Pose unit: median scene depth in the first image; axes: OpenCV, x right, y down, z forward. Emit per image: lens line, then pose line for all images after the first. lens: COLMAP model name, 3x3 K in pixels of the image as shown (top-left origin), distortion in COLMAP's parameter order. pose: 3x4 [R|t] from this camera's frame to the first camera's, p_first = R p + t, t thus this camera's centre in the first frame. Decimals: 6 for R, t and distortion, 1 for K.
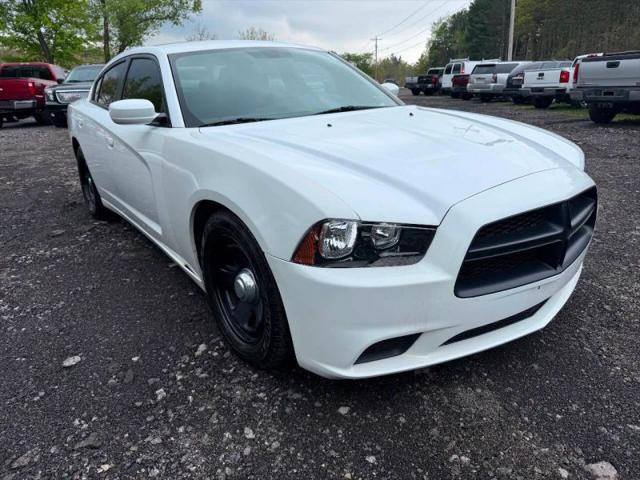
lens RADIAL K [[452.1, 0, 318.2], [0, 452.1, 241.6], [0, 0, 1]] dist [0.022094, -0.030356]
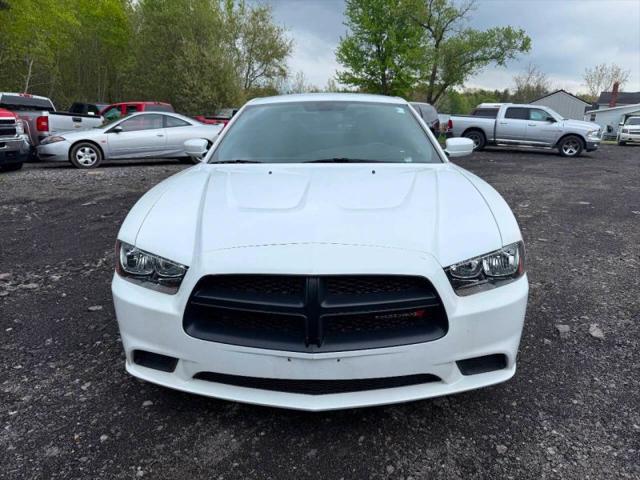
lens RADIAL K [[452.1, 0, 320.8], [0, 452.1, 239.4], [0, 0, 1]] dist [0.022094, -0.030356]
pose [[0.786113, 0.196326, -0.586073, 0.174994], [-0.240620, 0.970616, 0.002393, -0.027381], [0.569322, 0.139140, 0.810255, 0.038436]]
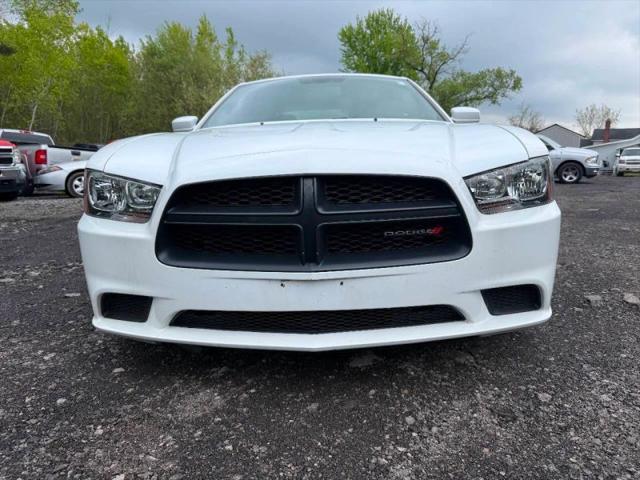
lens RADIAL K [[452.1, 0, 320.7], [0, 452.1, 243.1], [0, 0, 1]] dist [0.022094, -0.030356]
pose [[0.787953, 0.125309, -0.602850, 0.167737], [-0.218316, 0.972321, -0.083241, 0.013579], [0.575733, 0.197202, 0.793500, 0.066919]]
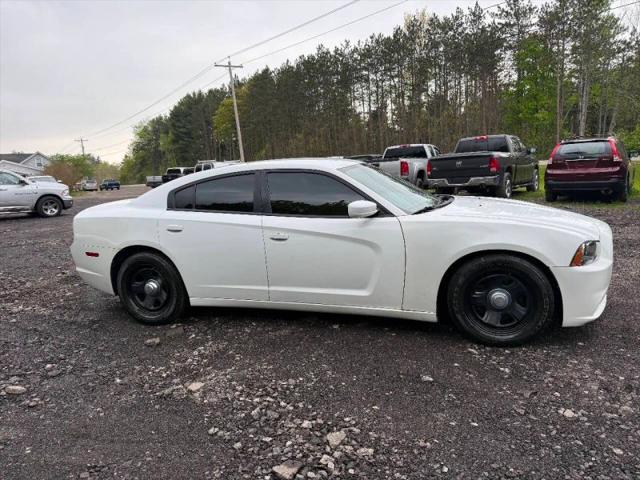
lens RADIAL K [[452.1, 0, 324.7], [0, 452.1, 235.3], [0, 0, 1]] dist [0.022094, -0.030356]
pose [[0.807686, -0.104919, 0.580203, -0.319726], [0.225900, 0.964017, -0.140145, -0.008141], [-0.544622, 0.244261, 0.802324, -0.011804]]
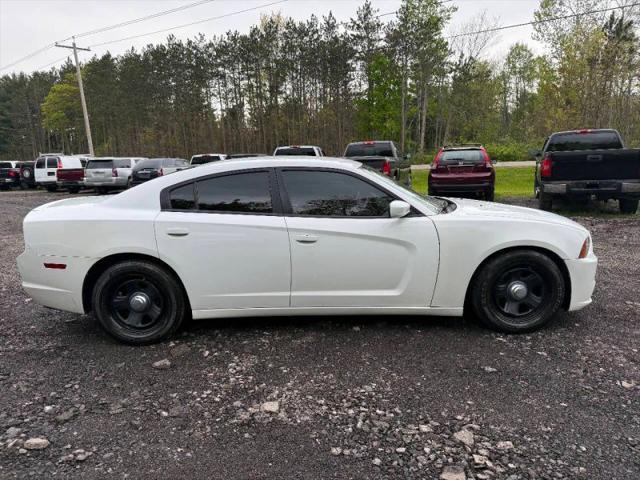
lens RADIAL K [[452.1, 0, 320.9], [0, 452.1, 239.6], [0, 0, 1]] dist [0.022094, -0.030356]
pose [[0.584303, -0.126955, 0.801544, -0.408591], [0.278388, 0.959112, -0.051025, -0.045463], [-0.762292, 0.252955, 0.595755, 0.087954]]
